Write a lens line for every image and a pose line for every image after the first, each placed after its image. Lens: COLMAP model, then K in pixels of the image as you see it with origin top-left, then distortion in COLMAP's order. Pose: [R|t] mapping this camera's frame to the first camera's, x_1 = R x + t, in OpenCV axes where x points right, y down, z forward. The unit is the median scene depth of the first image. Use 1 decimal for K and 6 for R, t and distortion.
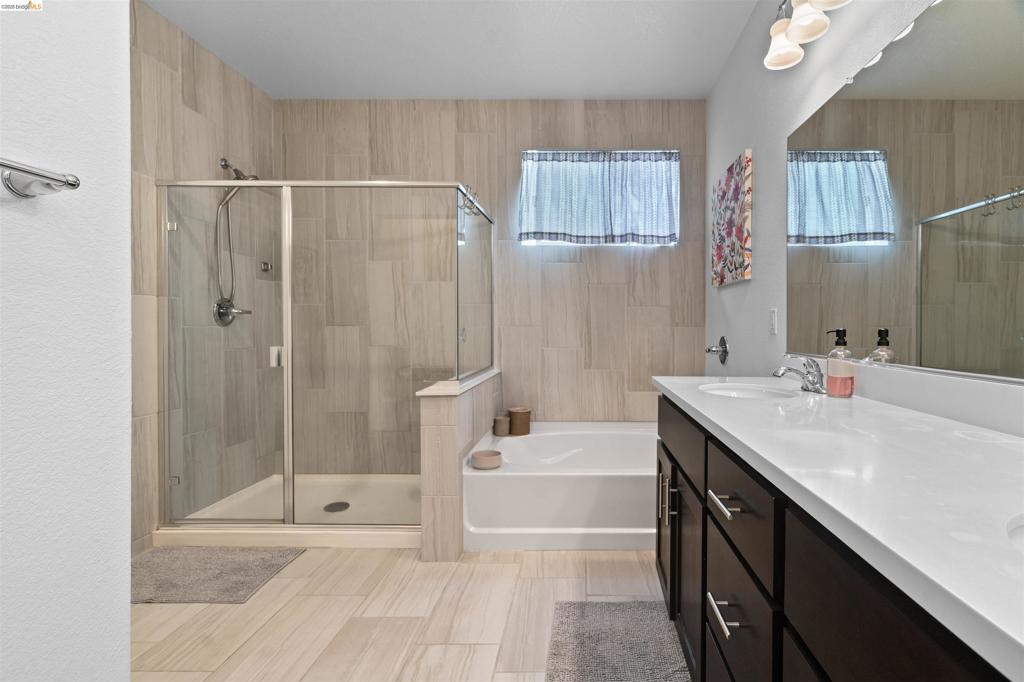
lens RADIAL K [[480.3, 0, 591.7], [0, 480.3, 340.2], [0, 0, 1]] dist [0.000346, 0.000000]
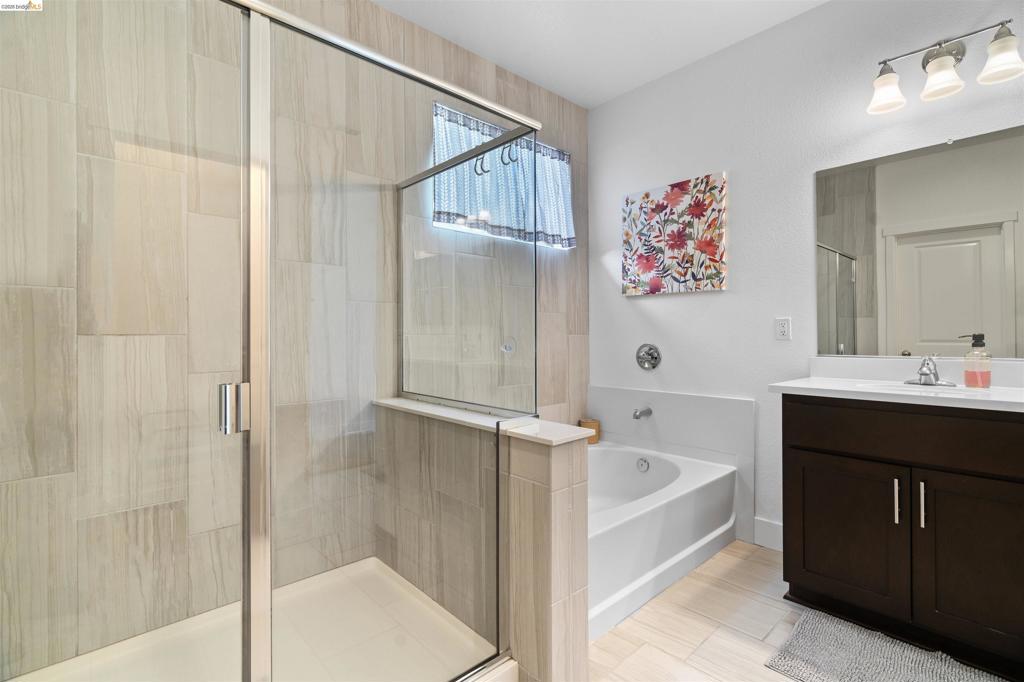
lens RADIAL K [[467.1, 0, 508.9], [0, 467.1, 337.9], [0, 0, 1]] dist [-0.000572, 0.000134]
pose [[0.751521, -0.009298, 0.659644, -0.743995], [0.024664, 0.999598, -0.014008, -0.016003], [-0.659248, 0.026797, 0.751448, 0.530640]]
